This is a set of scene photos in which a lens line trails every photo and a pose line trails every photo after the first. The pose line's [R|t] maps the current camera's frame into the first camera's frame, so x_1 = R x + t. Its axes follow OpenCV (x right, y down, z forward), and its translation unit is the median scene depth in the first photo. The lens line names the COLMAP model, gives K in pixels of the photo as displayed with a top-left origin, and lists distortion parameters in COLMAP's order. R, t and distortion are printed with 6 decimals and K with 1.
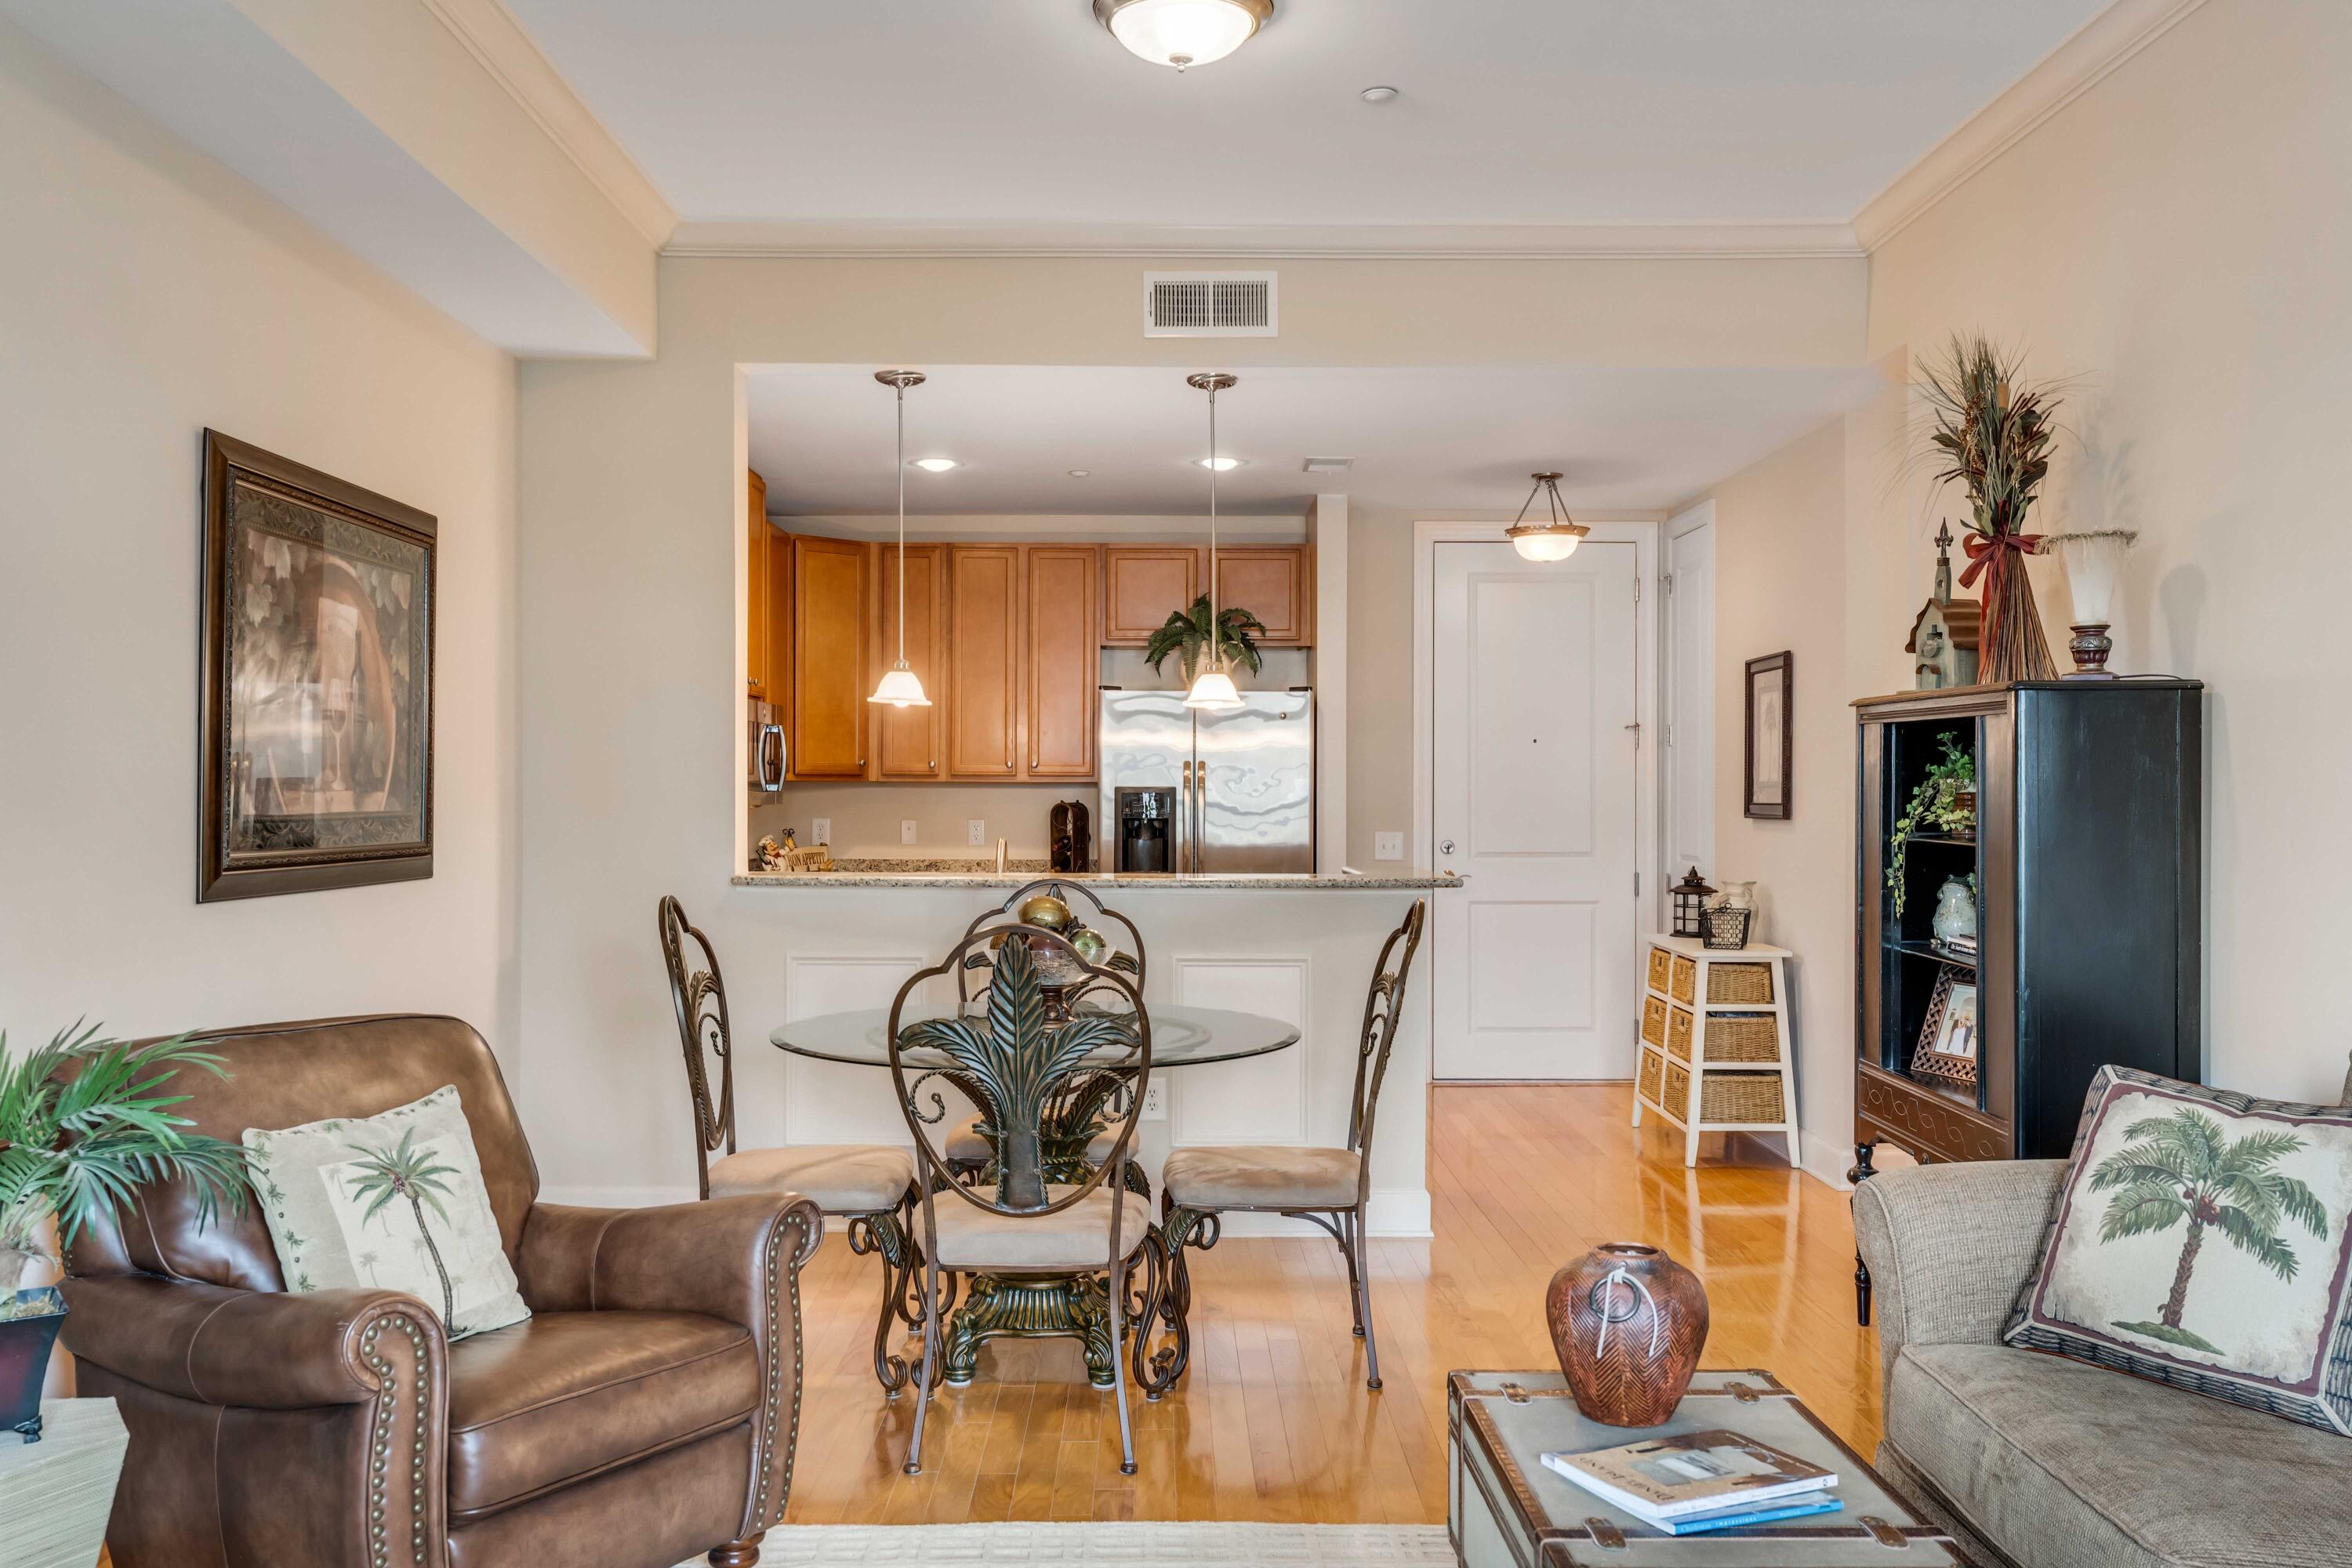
lens RADIAL K [[1955.3, 0, 1140.4], [0, 1955.3, 783.1], [0, 0, 1]] dist [0.007256, -0.008222]
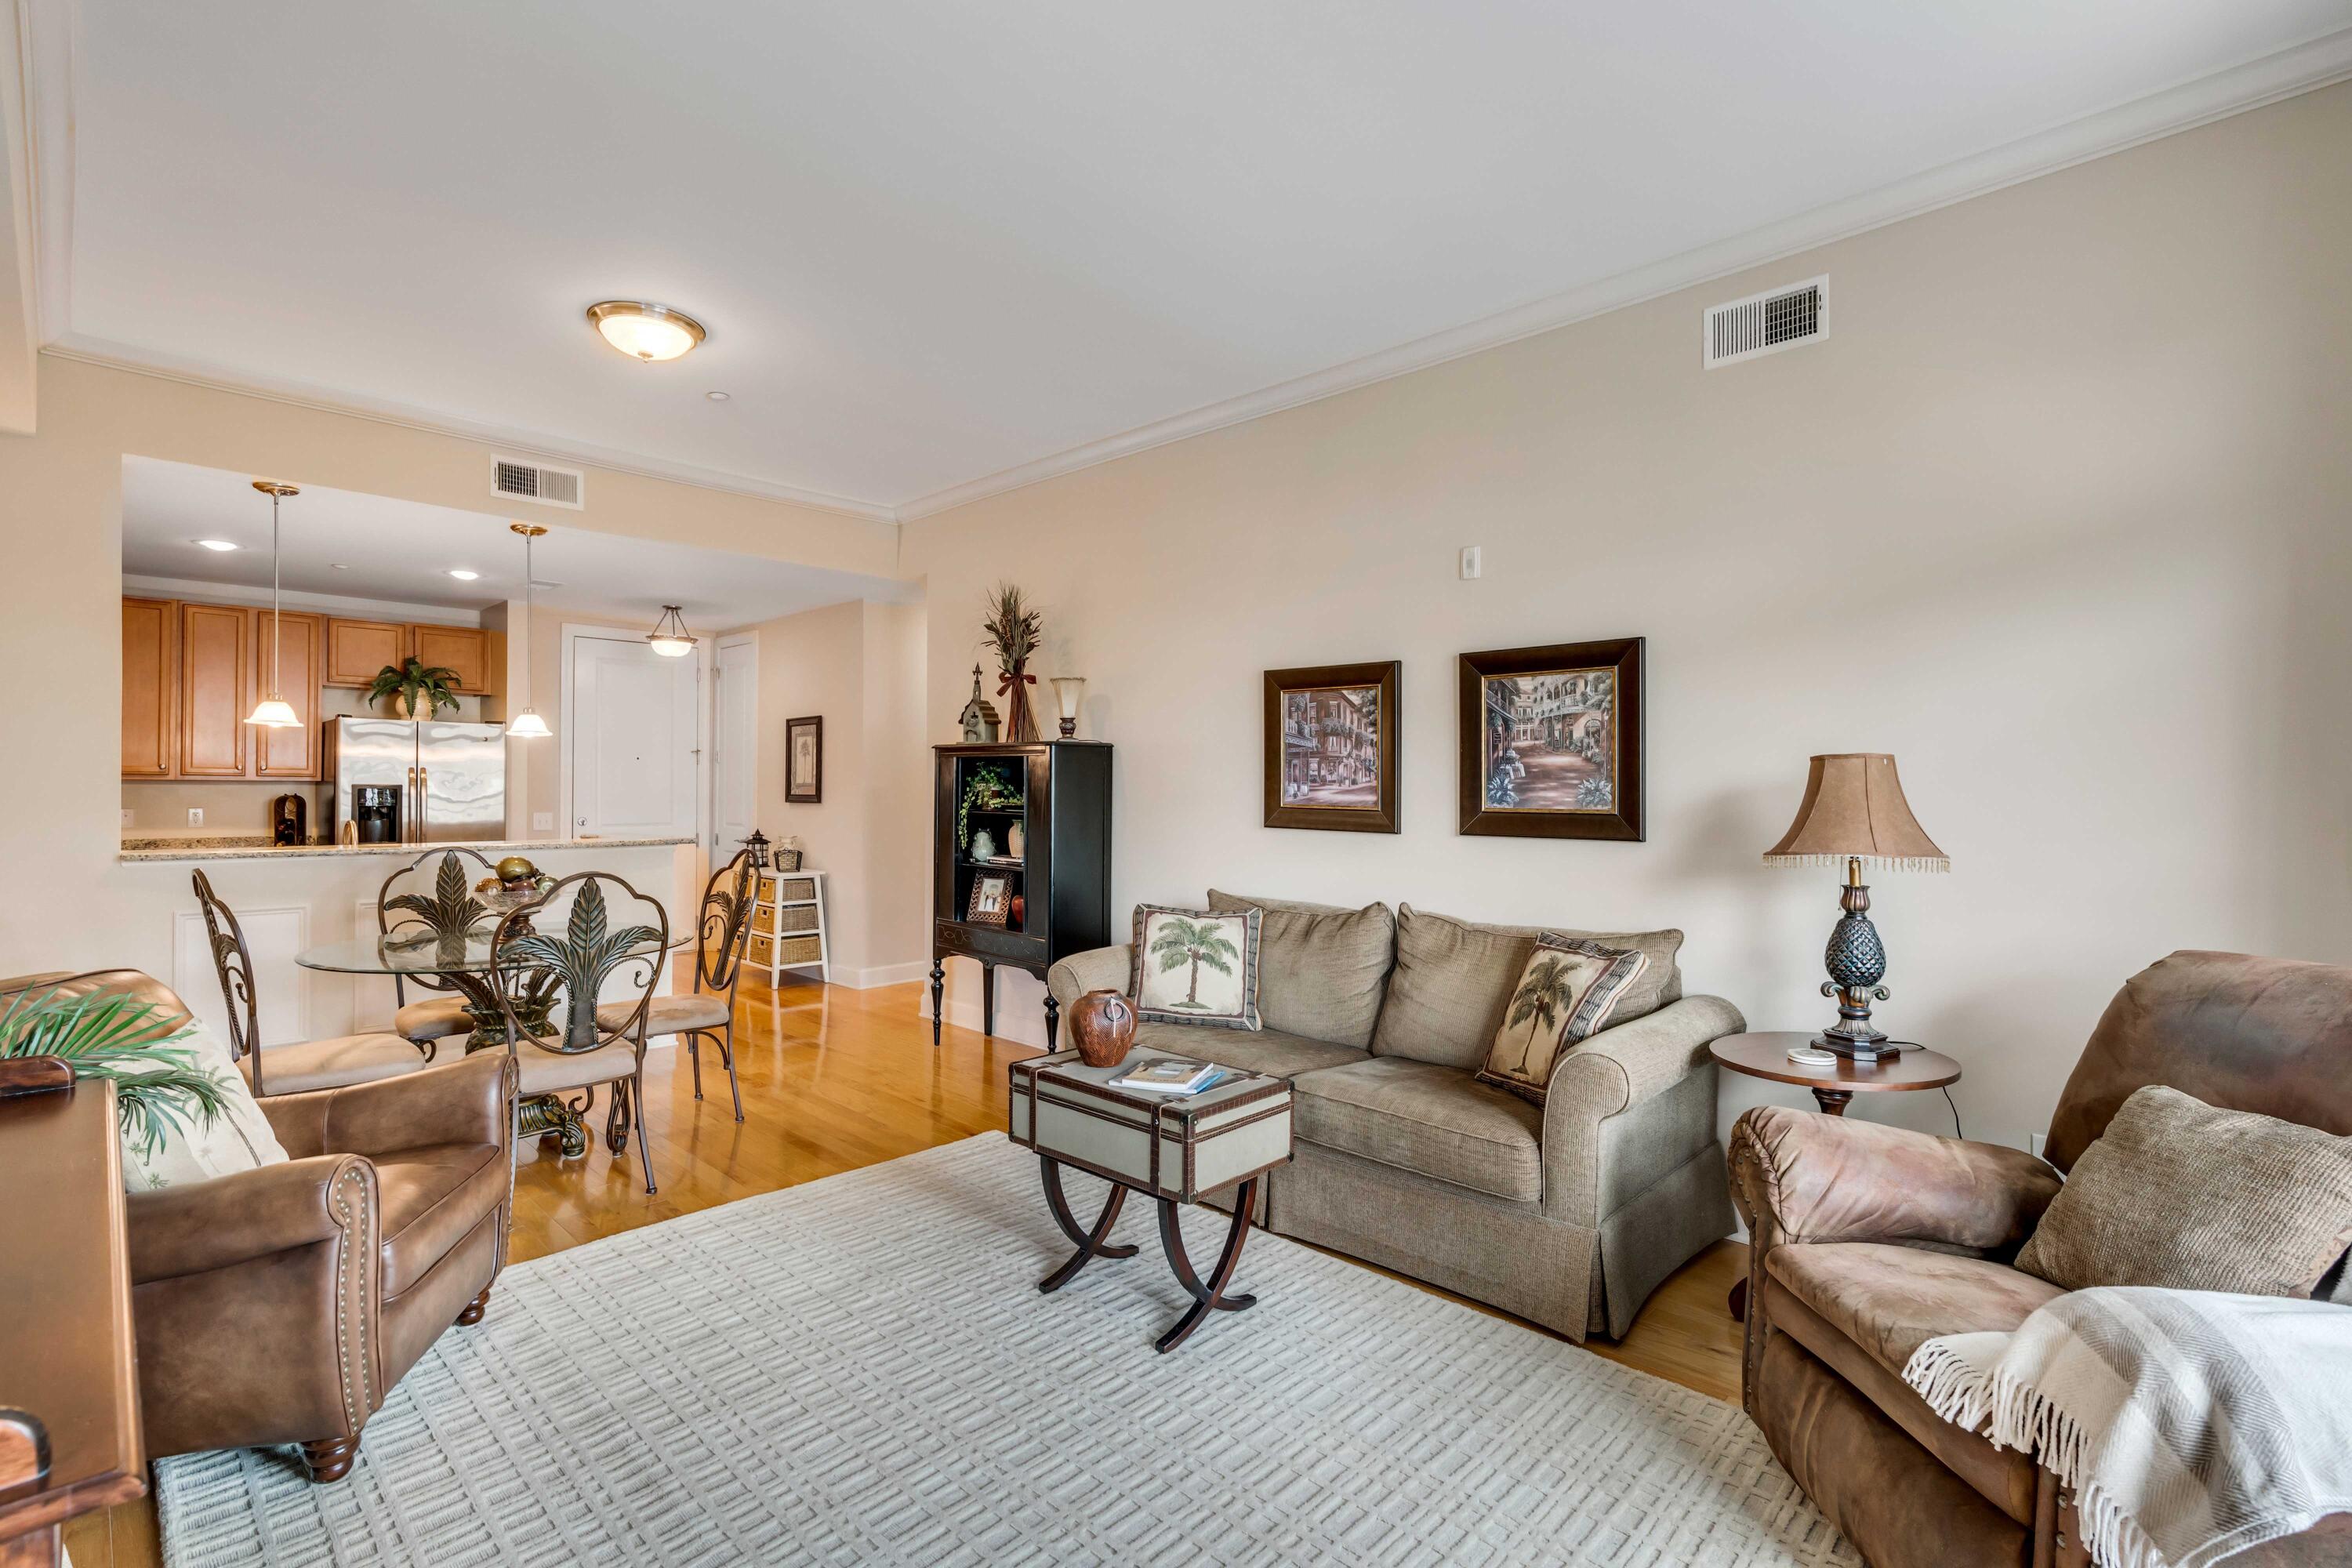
lens RADIAL K [[1066.9, 0, 1166.6], [0, 1066.9, 783.5], [0, 0, 1]] dist [-0.011640, 0.003369]
pose [[0.697727, 0.004801, 0.716348, -0.220965], [-0.005670, 0.999983, -0.001179, -0.001793], [-0.716342, -0.003239, 0.697742, 0.027107]]
